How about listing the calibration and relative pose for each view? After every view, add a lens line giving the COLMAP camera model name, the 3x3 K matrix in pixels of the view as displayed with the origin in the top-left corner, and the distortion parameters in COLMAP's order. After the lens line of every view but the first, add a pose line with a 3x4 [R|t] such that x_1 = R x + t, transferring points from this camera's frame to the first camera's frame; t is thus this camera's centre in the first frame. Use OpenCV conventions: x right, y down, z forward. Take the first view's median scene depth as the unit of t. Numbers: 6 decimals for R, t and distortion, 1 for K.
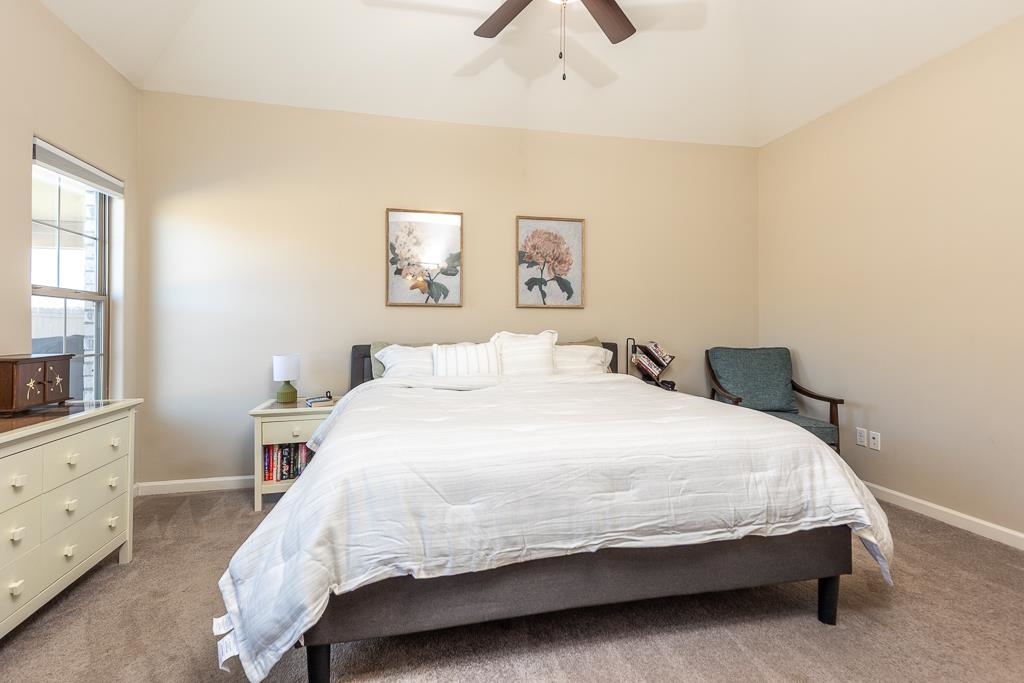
lens RADIAL K [[481.6, 0, 505.9], [0, 481.6, 327.8], [0, 0, 1]] dist [0.001844, -0.000916]
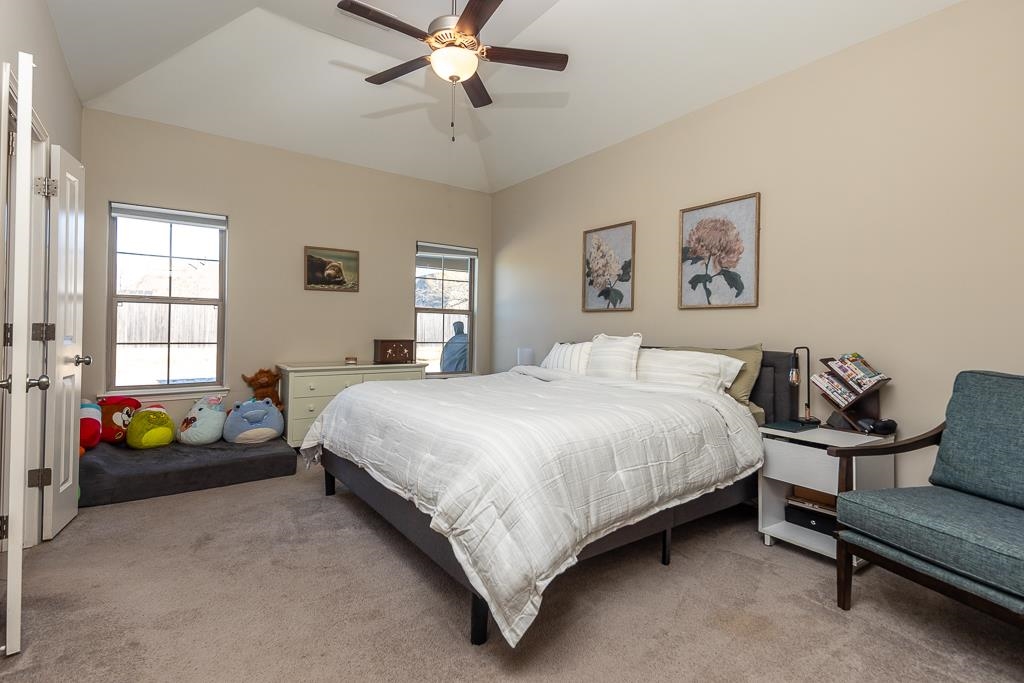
lens RADIAL K [[481.6, 0, 505.9], [0, 481.6, 327.8], [0, 0, 1]] dist [0.001844, -0.000916]
pose [[0.374004, 0.002293, -0.927424, 0.753438], [-0.011658, 0.999930, -0.002229, 0.000166], [0.927354, 0.011645, 0.374005, 0.340867]]
